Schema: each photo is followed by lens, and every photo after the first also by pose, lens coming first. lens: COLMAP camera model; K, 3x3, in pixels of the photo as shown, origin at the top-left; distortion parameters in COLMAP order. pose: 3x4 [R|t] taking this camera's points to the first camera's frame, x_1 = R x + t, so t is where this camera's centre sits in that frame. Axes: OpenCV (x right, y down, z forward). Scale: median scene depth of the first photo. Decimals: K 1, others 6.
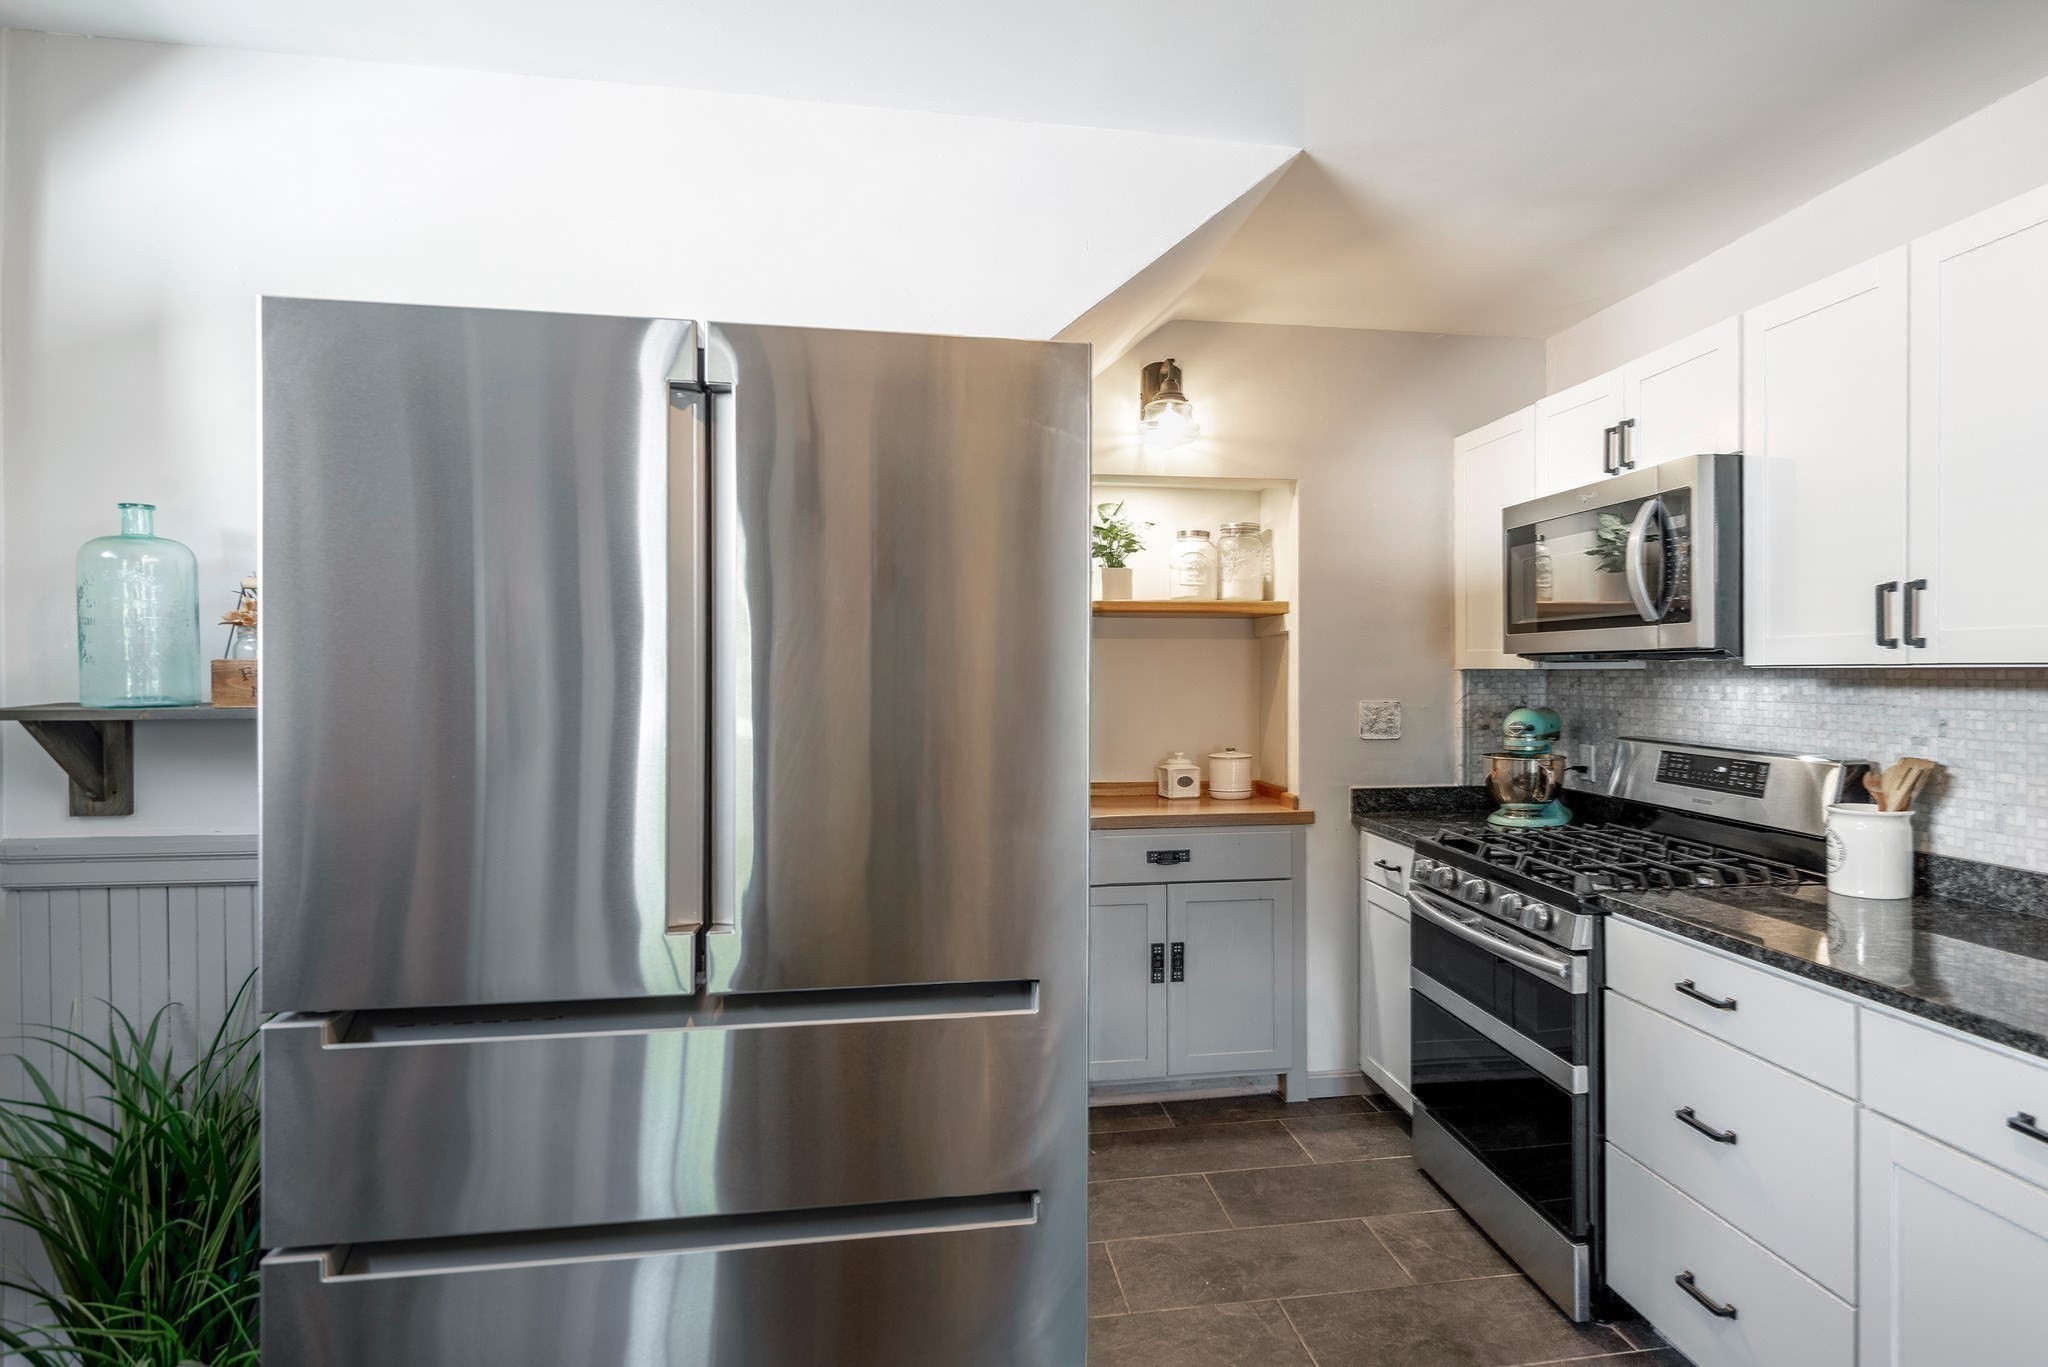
lens RADIAL K [[1101.0, 0, 1034.5], [0, 1101.0, 681.2], [0, 0, 1]] dist [0.030373, 0.000464]
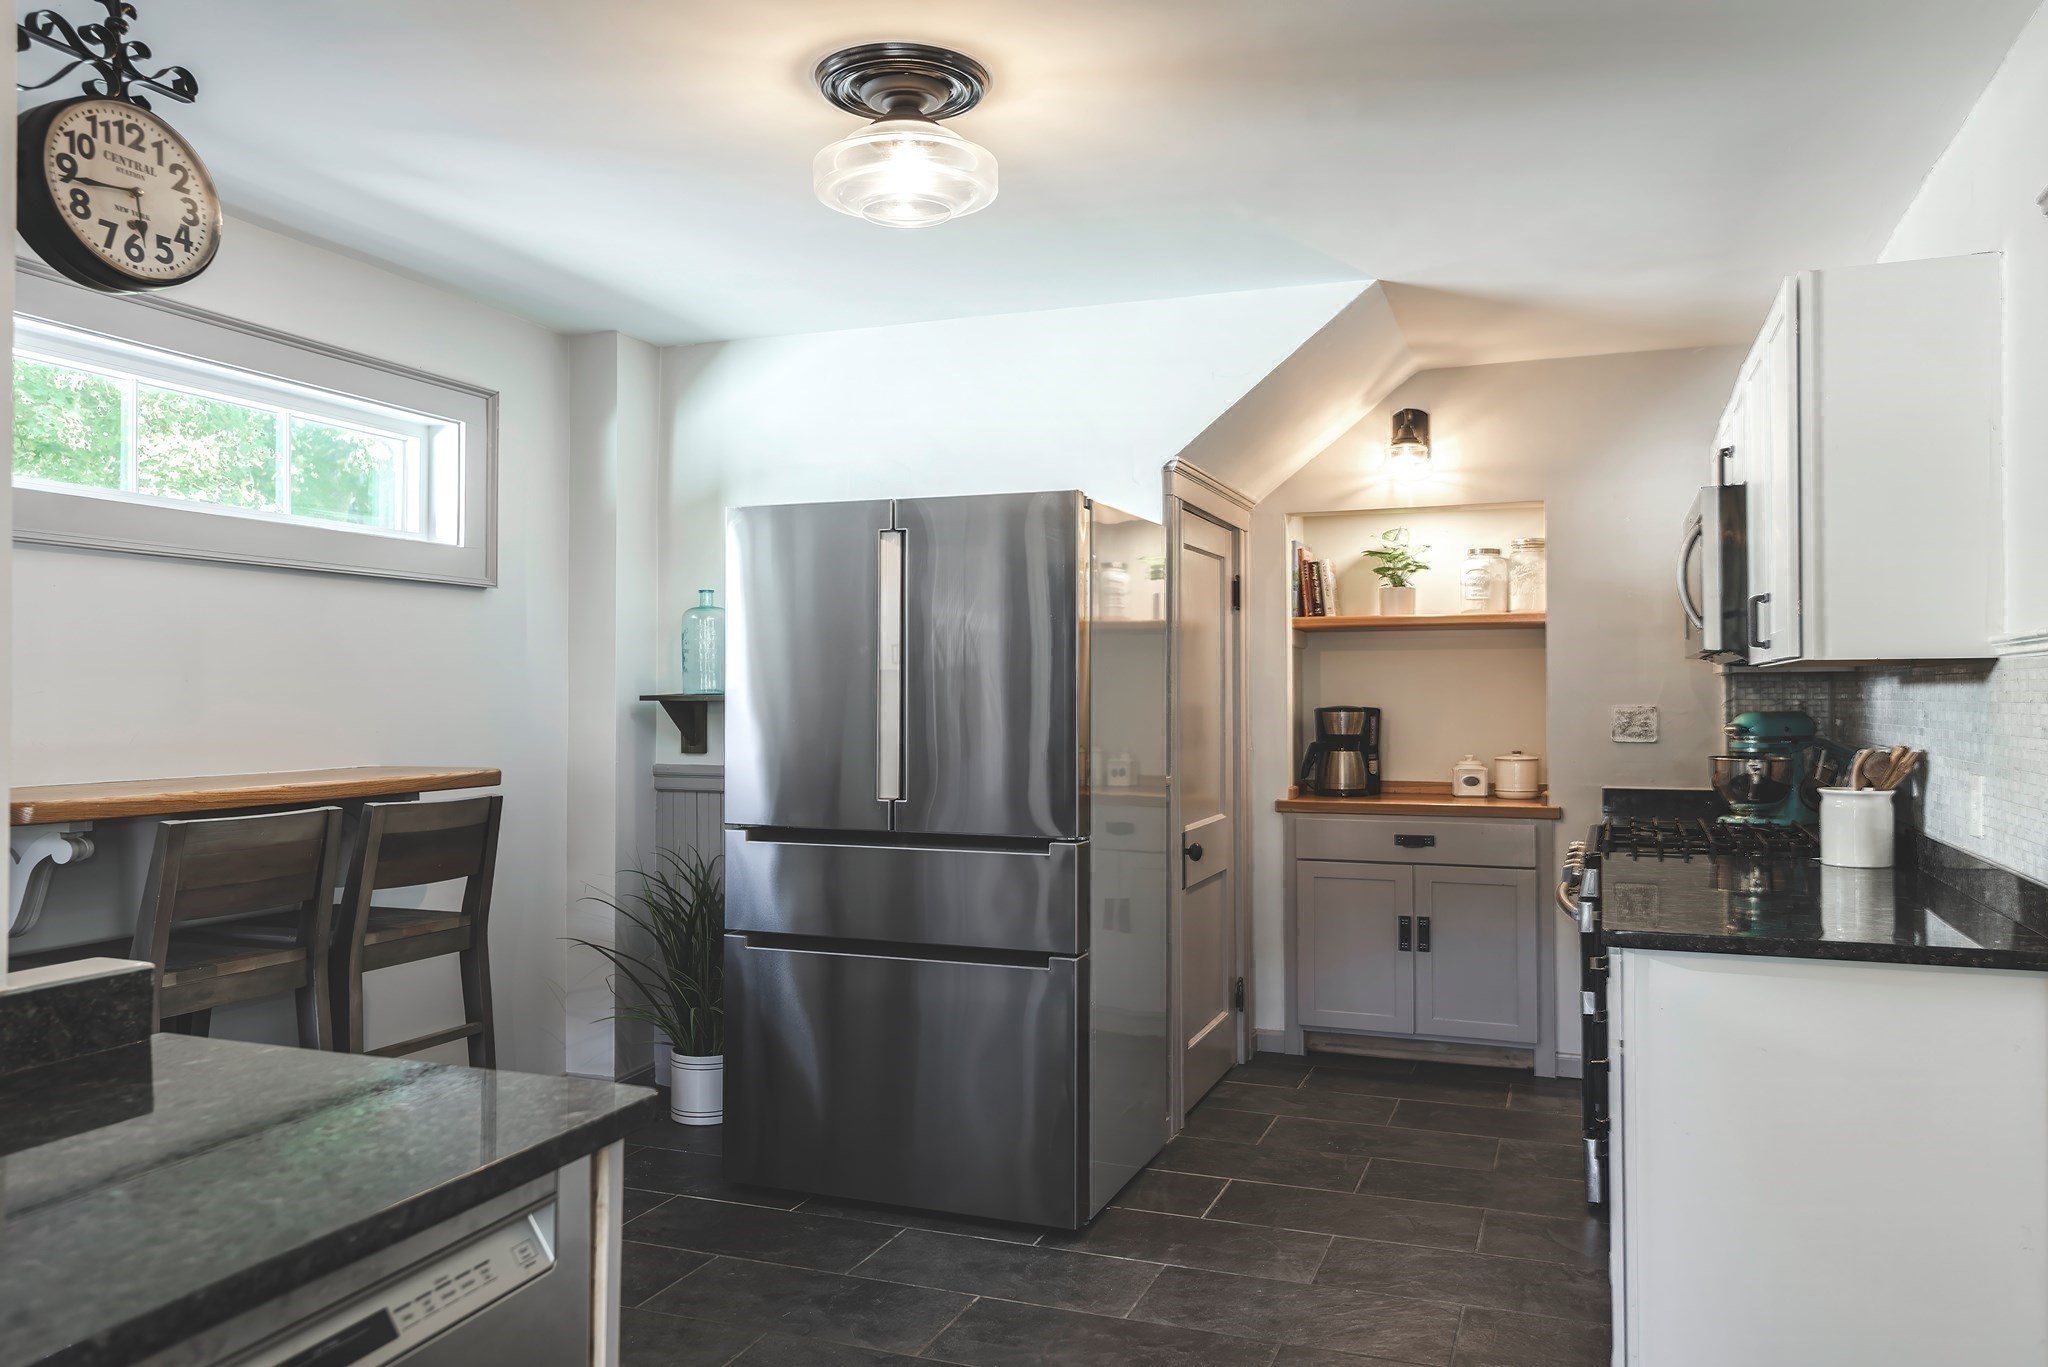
lens RADIAL K [[1358.5, 0, 1024.9], [0, 1358.5, 681.7], [0, 0, 1]] dist [0.066021, -0.001509]
pose [[0.866818, -0.005466, -0.498594, 0.475674], [-0.004584, 0.999810, -0.018929, 0.023375], [0.498603, 0.018694, 0.866629, -0.426220]]
